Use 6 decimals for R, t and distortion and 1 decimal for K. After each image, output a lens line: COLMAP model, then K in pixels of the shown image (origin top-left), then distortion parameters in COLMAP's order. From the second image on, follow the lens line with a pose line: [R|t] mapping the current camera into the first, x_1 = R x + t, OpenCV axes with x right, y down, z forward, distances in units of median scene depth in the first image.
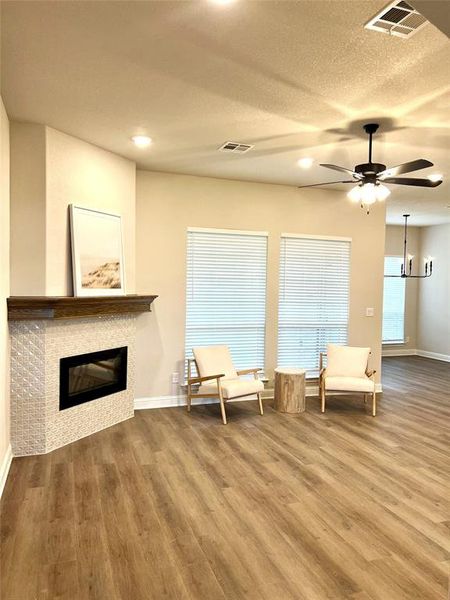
lens RADIAL K [[452.1, 0, 225.0], [0, 452.1, 300.0], [0, 0, 1]] dist [0.016295, -0.003054]
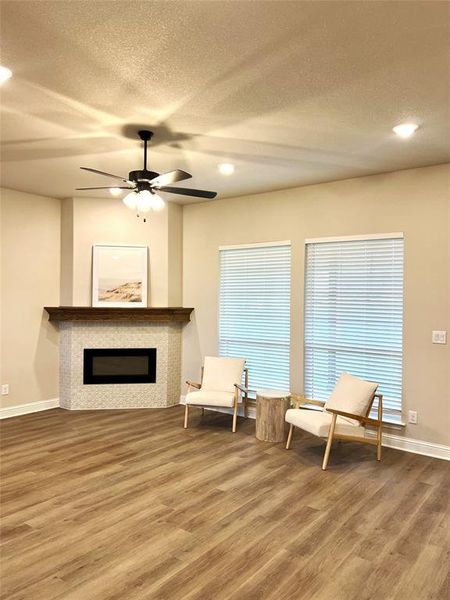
lens RADIAL K [[452.1, 0, 225.0], [0, 452.1, 300.0], [0, 0, 1]] dist [0.016295, -0.003054]
pose [[0.548989, -0.012190, -0.835741, 1.099105], [-0.029182, 0.999005, -0.033740, 0.006173], [0.835320, 0.042912, 0.548087, 0.552677]]
